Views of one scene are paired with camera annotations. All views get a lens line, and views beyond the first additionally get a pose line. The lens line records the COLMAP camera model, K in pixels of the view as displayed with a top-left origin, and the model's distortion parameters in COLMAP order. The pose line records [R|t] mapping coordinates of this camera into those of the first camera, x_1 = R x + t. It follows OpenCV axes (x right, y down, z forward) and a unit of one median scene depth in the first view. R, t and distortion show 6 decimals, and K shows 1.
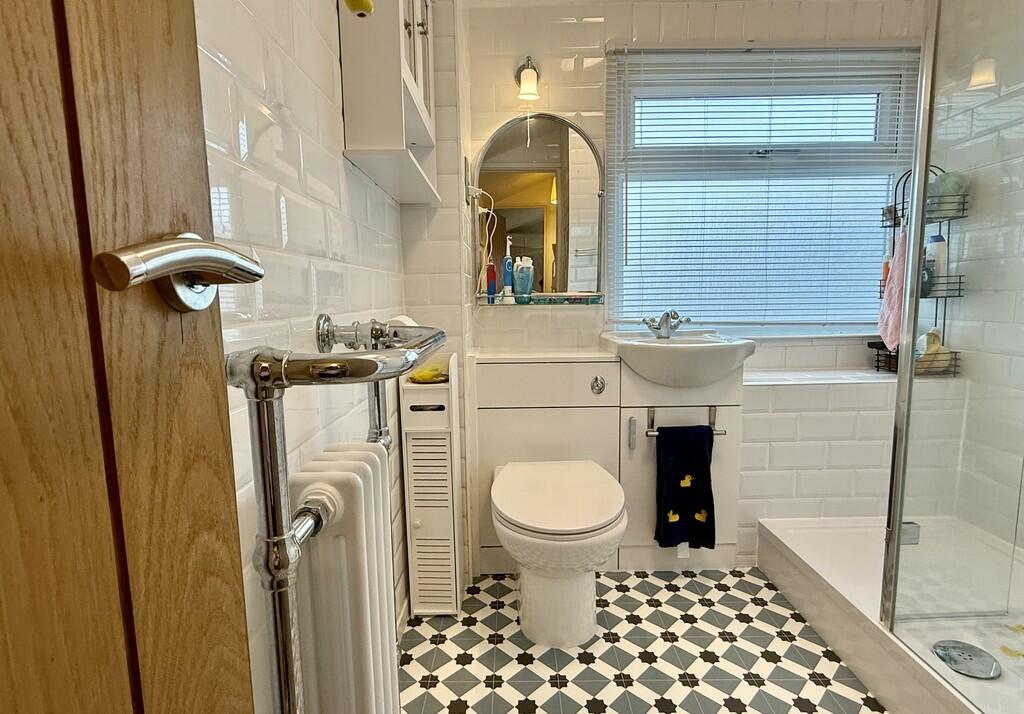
lens RADIAL K [[541.0, 0, 511.6], [0, 541.0, 369.9], [0, 0, 1]] dist [0.000805, 0.001115]
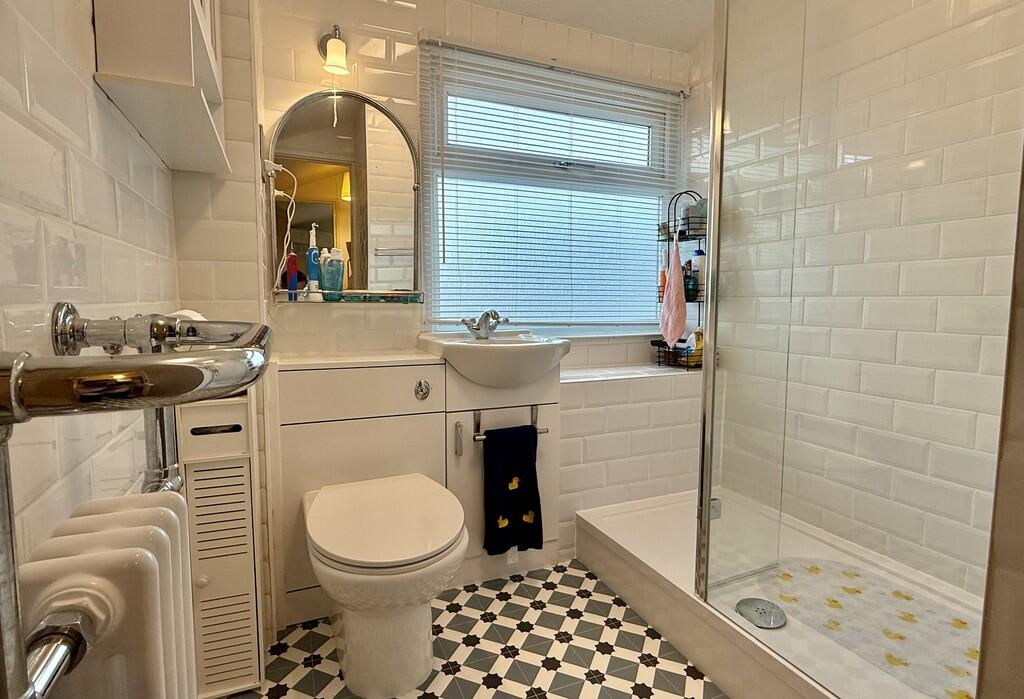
lens RADIAL K [[530.4, 0, 512.0], [0, 530.4, 349.5], [0, 0, 1]] dist [-0.001284, 0.000362]
pose [[0.918157, -0.018392, 0.395790, -0.055651], [0.036626, 0.998585, -0.038564, -0.000280], [-0.394521, 0.049904, 0.917531, 0.103737]]
